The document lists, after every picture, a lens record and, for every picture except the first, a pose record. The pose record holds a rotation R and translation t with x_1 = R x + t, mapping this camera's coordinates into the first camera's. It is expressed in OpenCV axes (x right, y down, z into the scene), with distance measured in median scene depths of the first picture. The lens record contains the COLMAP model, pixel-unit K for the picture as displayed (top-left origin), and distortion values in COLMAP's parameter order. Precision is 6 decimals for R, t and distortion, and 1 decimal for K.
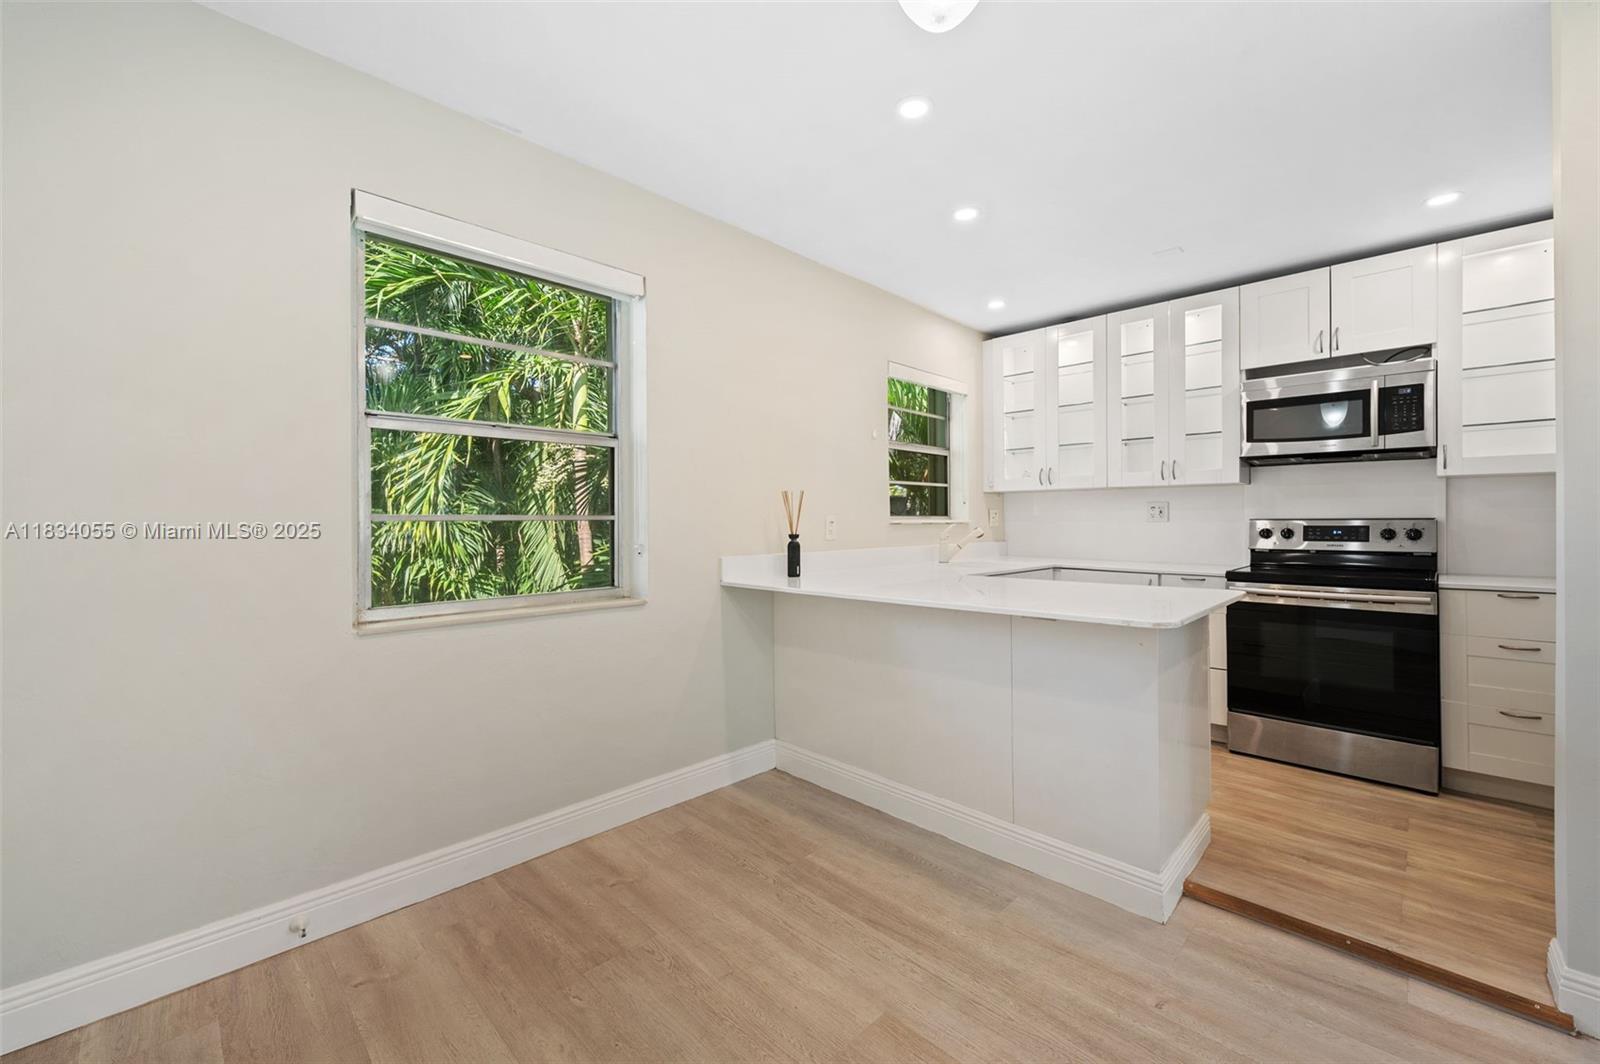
lens RADIAL K [[648.9, 0, 806.2], [0, 648.9, 522.5], [0, 0, 1]] dist [-0.006658, -0.000906]
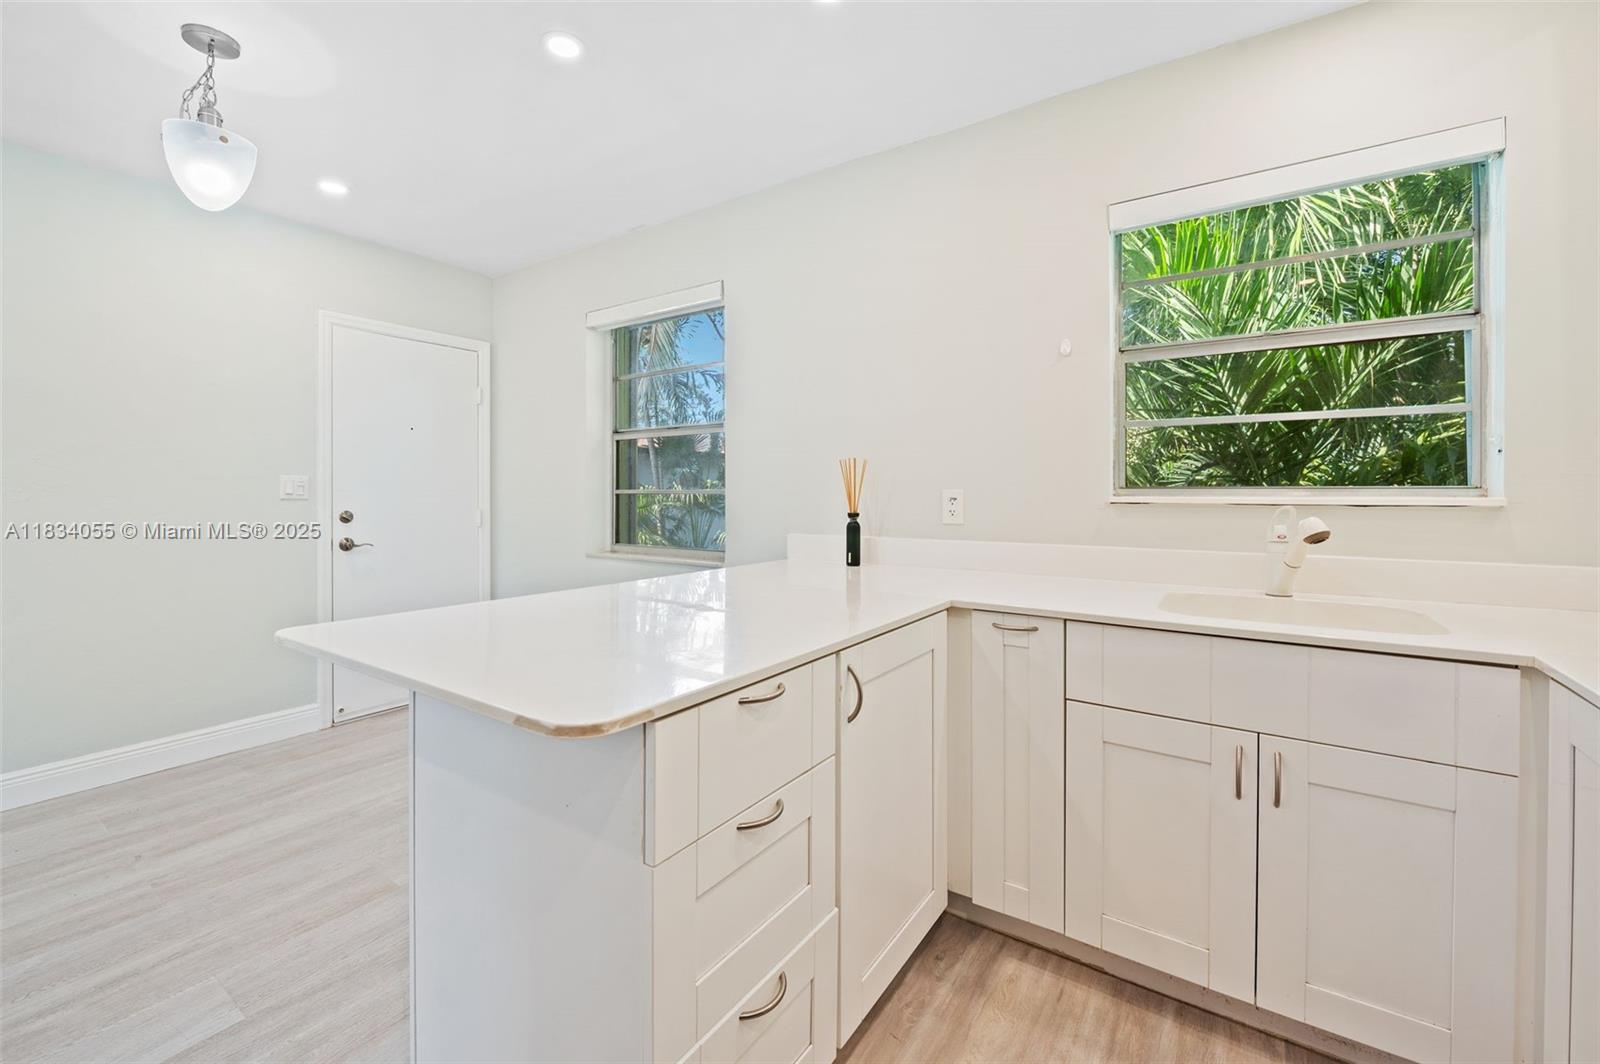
lens RADIAL K [[648.9, 0, 796.8], [0, 648.9, 499.7], [0, 0, 1]] dist [-0.006658, -0.000906]
pose [[0.171210, 0.013778, -0.985138, 0.760354], [-0.004815, 0.999902, 0.013148, -0.008542], [0.985223, 0.002492, 0.171259, 0.790270]]
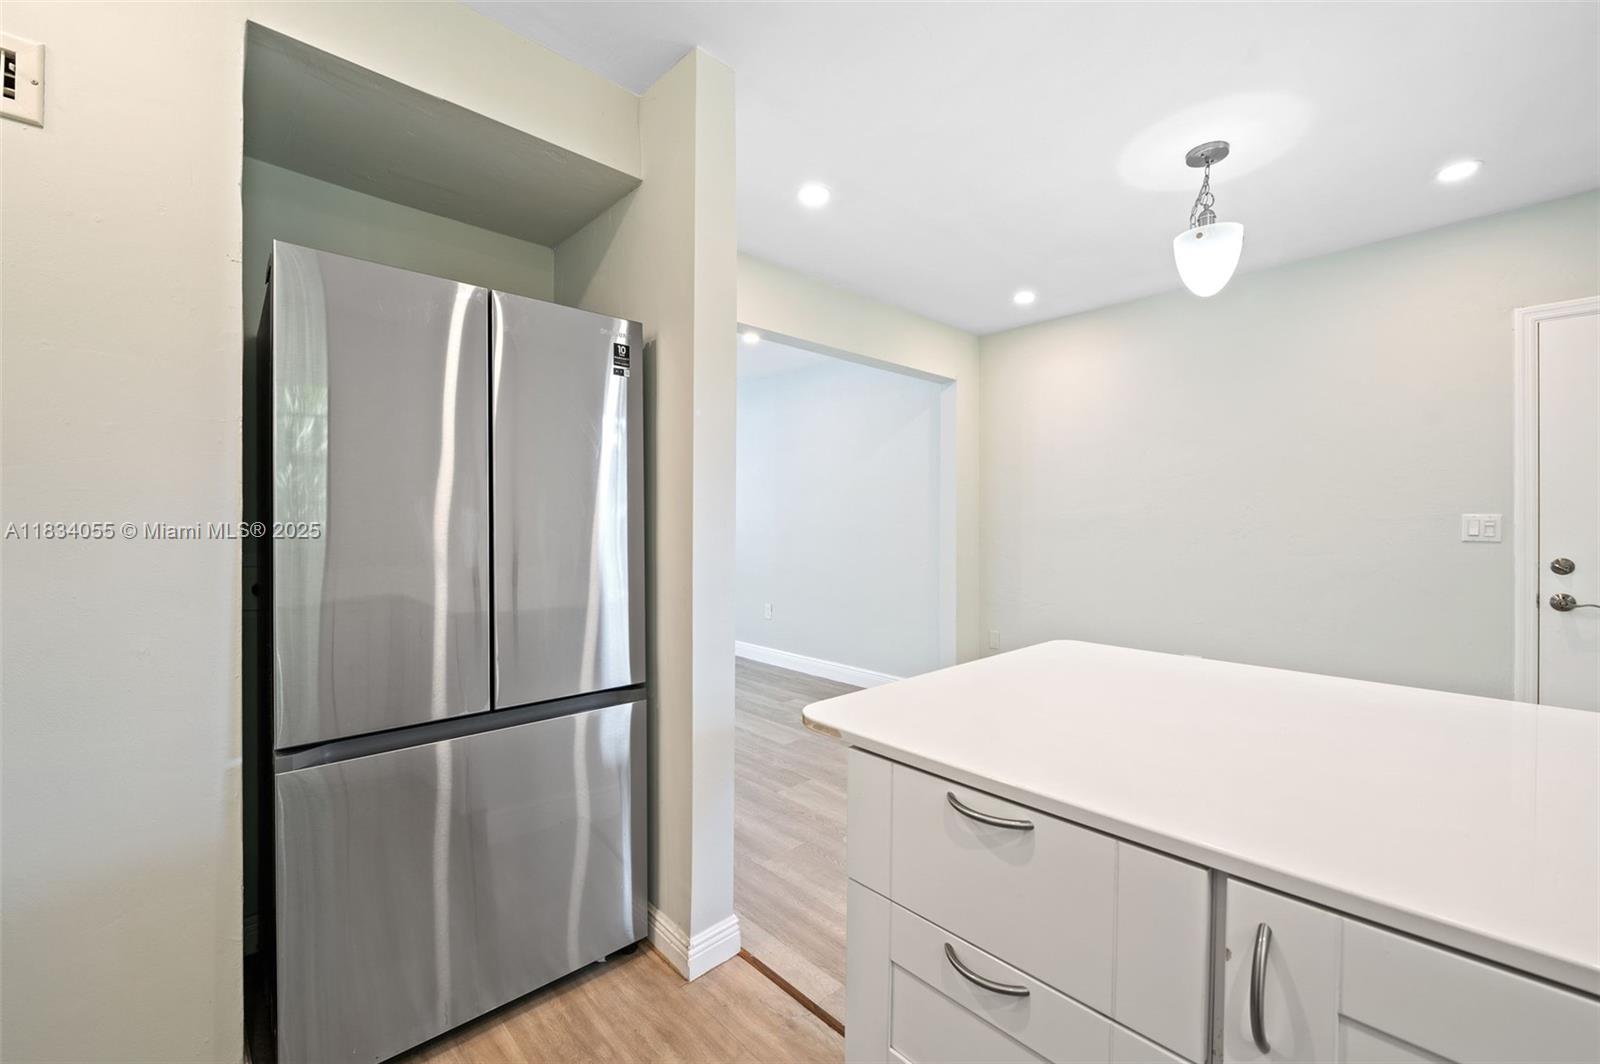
lens RADIAL K [[648.9, 0, 813.2], [0, 648.9, 529.2], [0, 0, 1]] dist [-0.006658, -0.000906]
pose [[-0.999620, 0.000145, 0.027568, 0.493172], [0.000326, 0.999978, 0.006567, -0.015141], [-0.027566, 0.006573, -0.999598, 1.078946]]
